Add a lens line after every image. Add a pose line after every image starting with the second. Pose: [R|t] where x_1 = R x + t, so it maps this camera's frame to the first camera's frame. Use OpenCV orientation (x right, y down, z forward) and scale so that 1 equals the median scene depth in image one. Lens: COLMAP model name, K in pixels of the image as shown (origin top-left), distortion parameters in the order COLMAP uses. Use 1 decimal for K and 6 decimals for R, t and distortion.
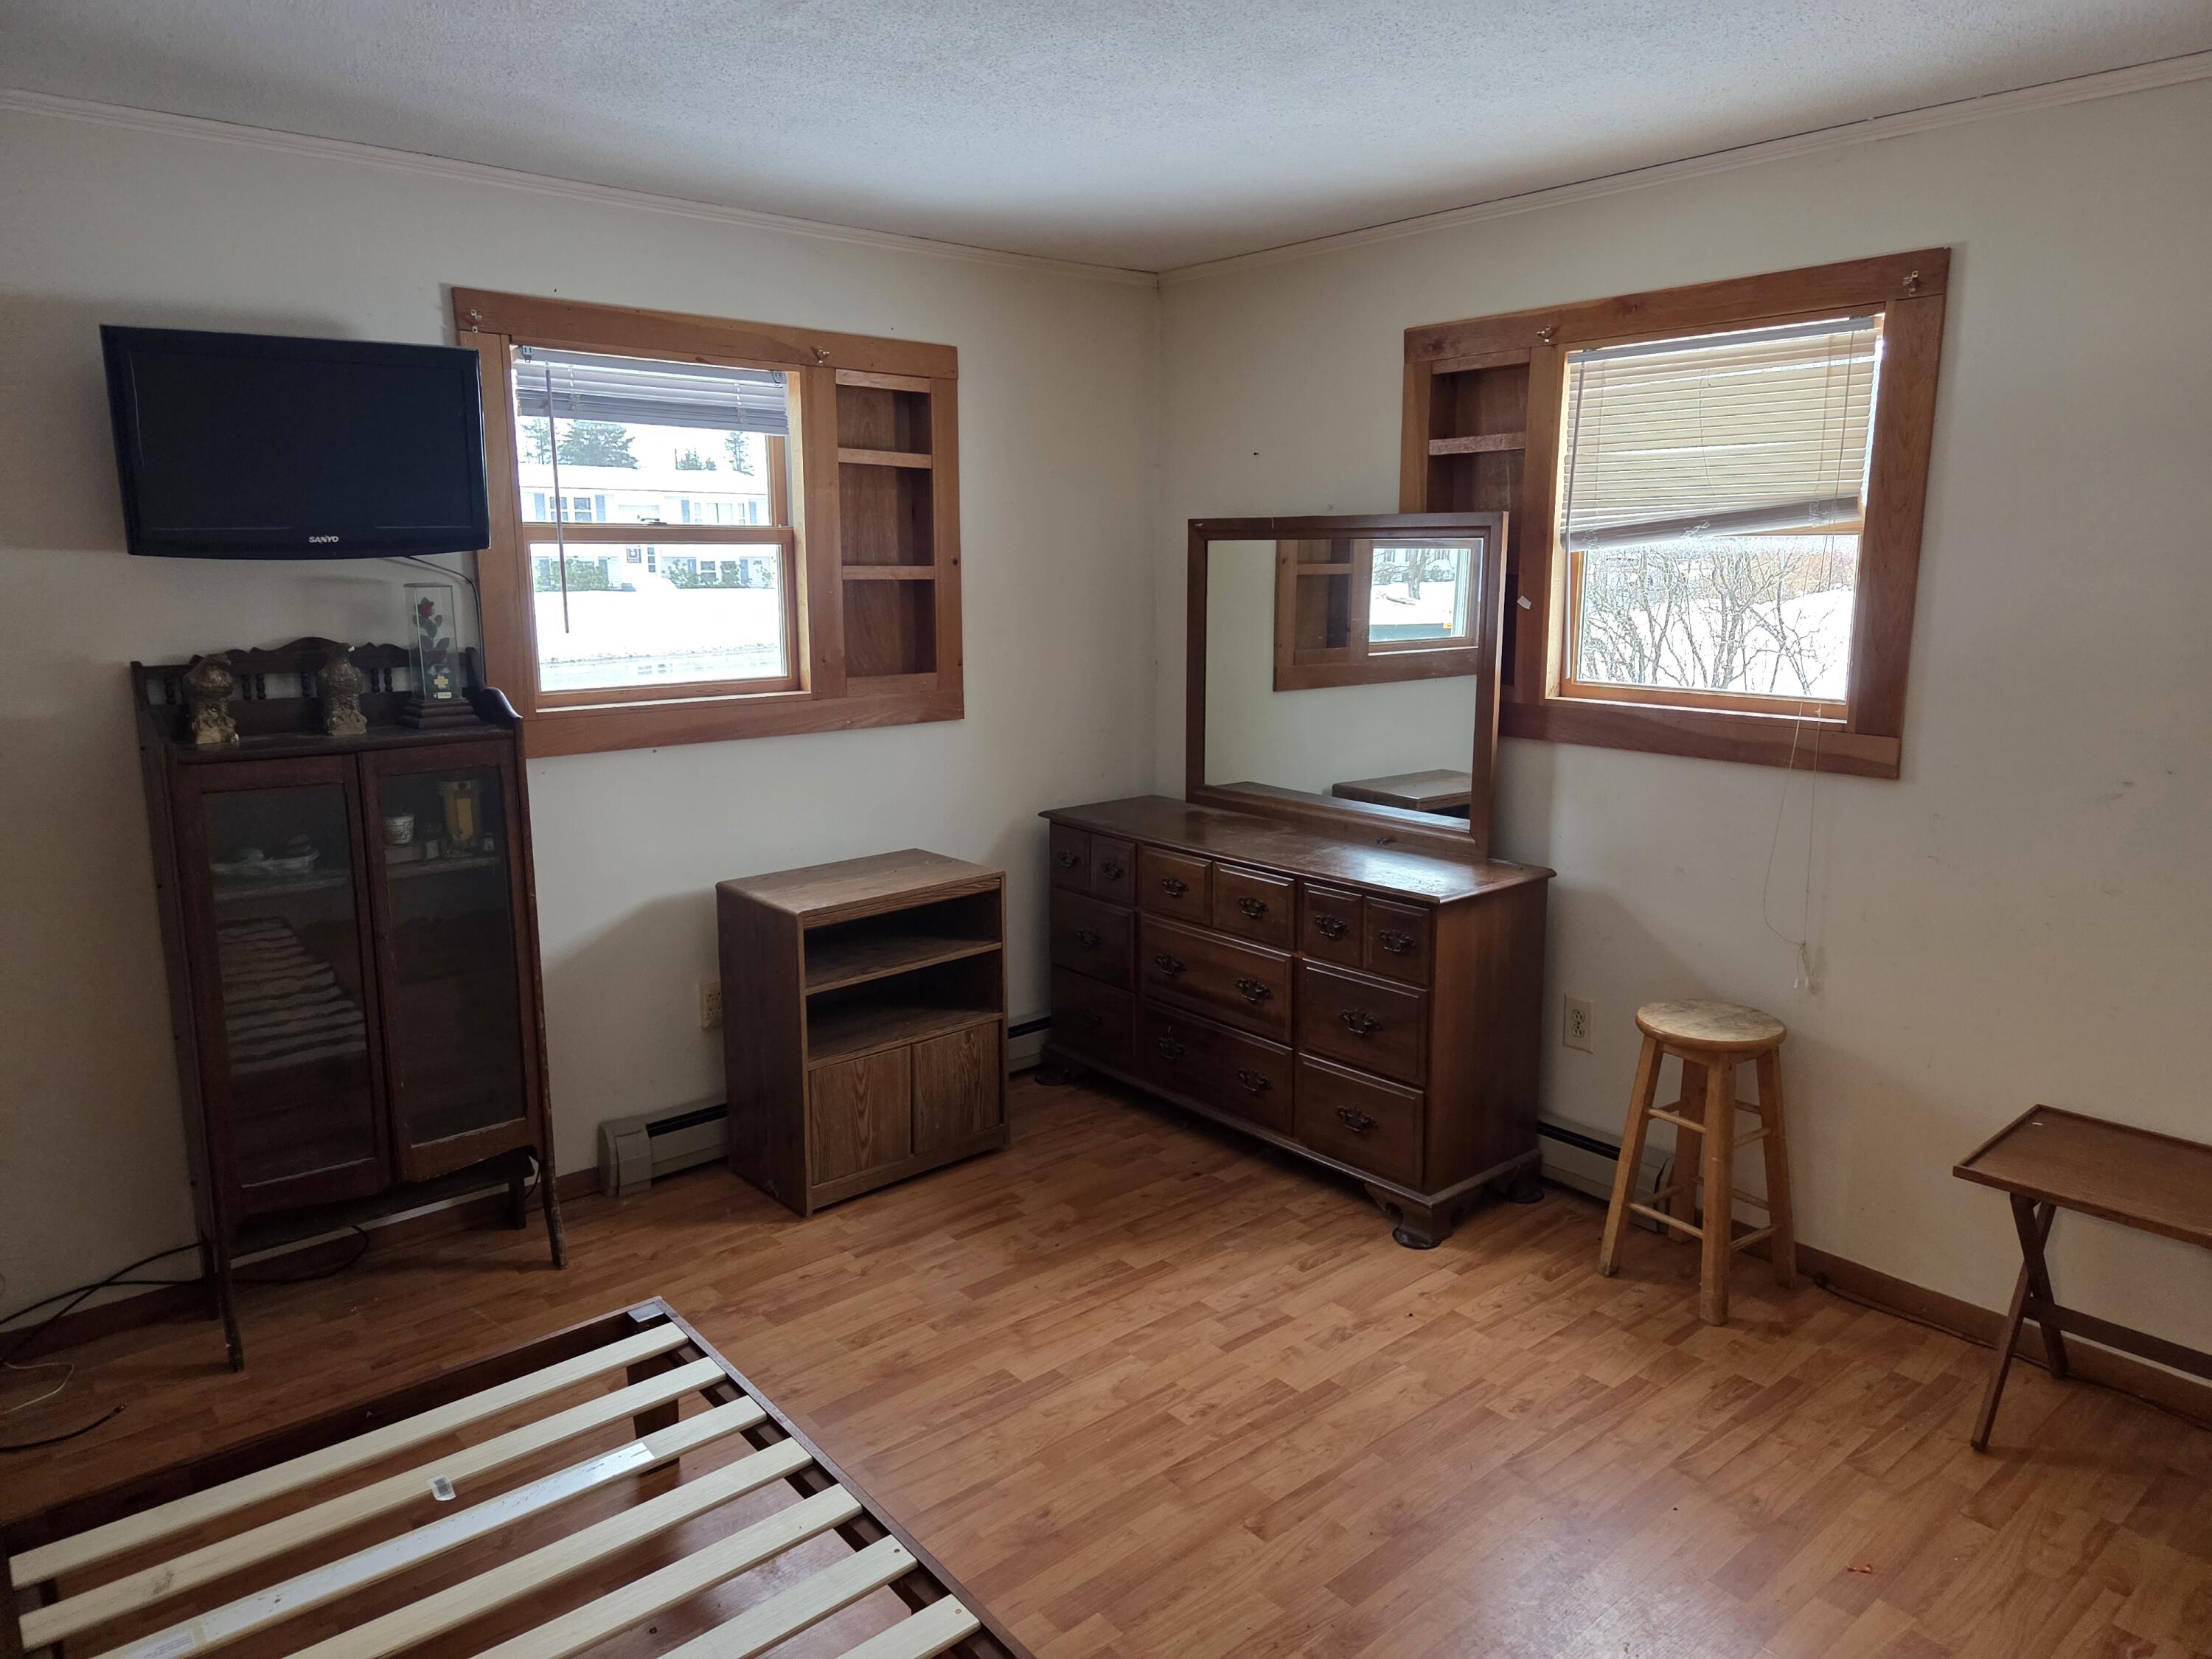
lens RADIAL K [[1488.7, 0, 1105.8], [0, 1488.7, 795.5], [0, 0, 1]] dist [0.077806, -0.081072]
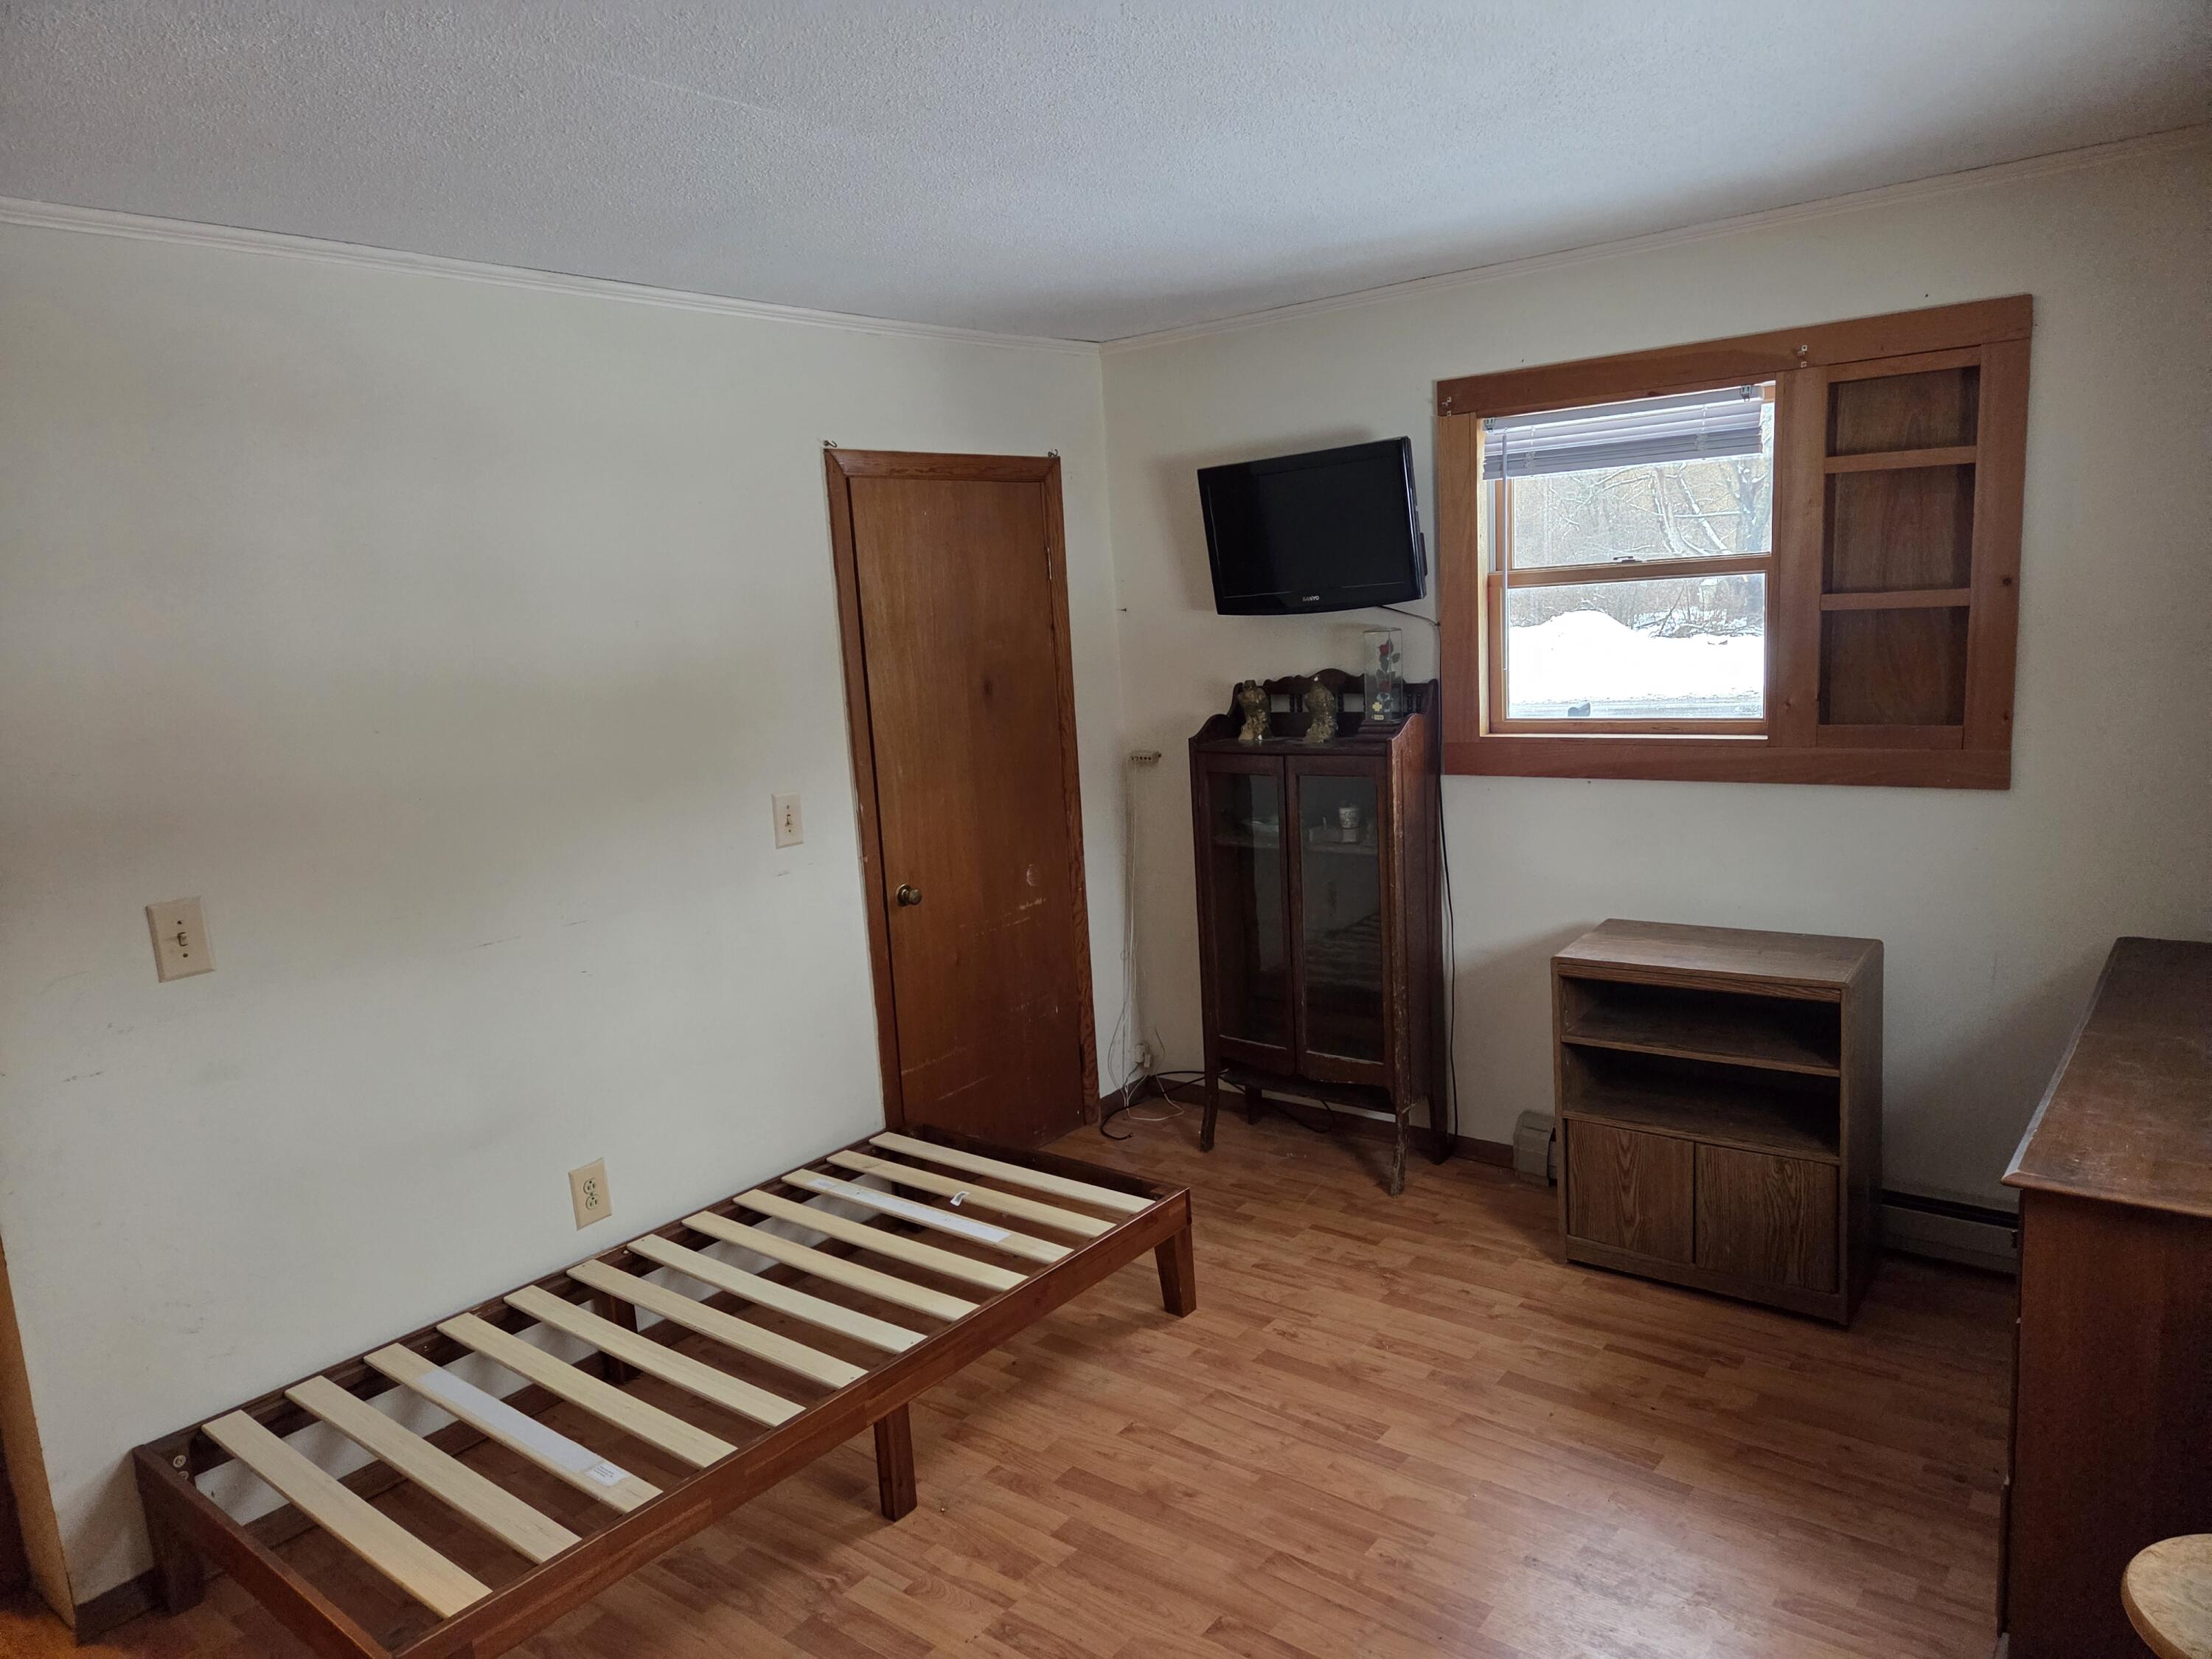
lens RADIAL K [[1476.4, 0, 1106.0], [0, 1476.4, 829.5], [0, 0, 1]] dist [0.081133, -0.080918]
pose [[0.182969, 0.144053, -0.972508, 0.699329], [-0.102433, 0.986616, 0.126871, -0.101847], [0.977768, 0.076403, 0.195276, 0.510188]]
